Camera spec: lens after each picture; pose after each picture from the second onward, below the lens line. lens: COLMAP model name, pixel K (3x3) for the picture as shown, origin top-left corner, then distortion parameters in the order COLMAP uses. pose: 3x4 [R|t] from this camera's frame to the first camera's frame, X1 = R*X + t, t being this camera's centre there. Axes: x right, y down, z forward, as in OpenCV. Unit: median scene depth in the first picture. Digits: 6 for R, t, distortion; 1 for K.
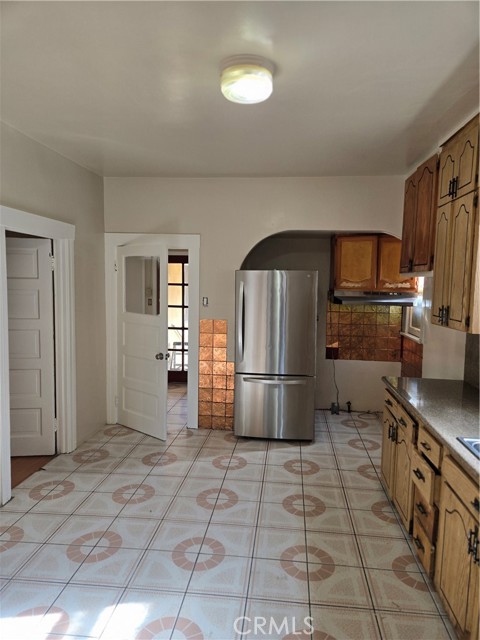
lens RADIAL K [[427.2, 0, 248.5], [0, 427.2, 317.7], [0, 0, 1]] dist [0.085972, -0.069828]
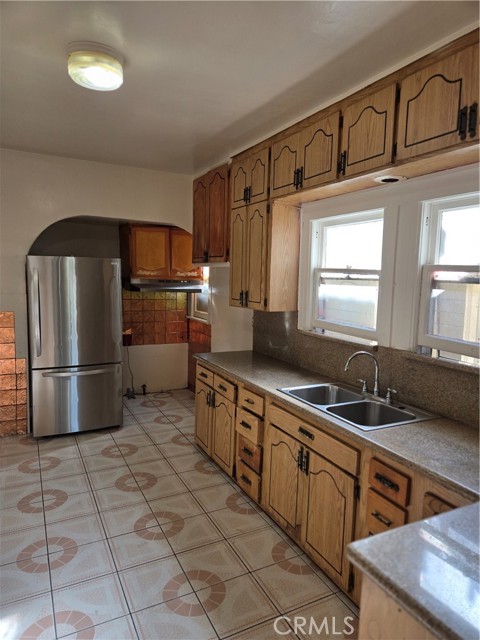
lens RADIAL K [[427.2, 0, 248.5], [0, 427.2, 317.7], [0, 0, 1]] dist [0.085972, -0.069828]
pose [[0.838430, -0.052614, 0.542464, -0.178226], [0.038563, 0.998562, 0.037248, 0.004323], [-0.543643, -0.010311, 0.839253, -0.027995]]
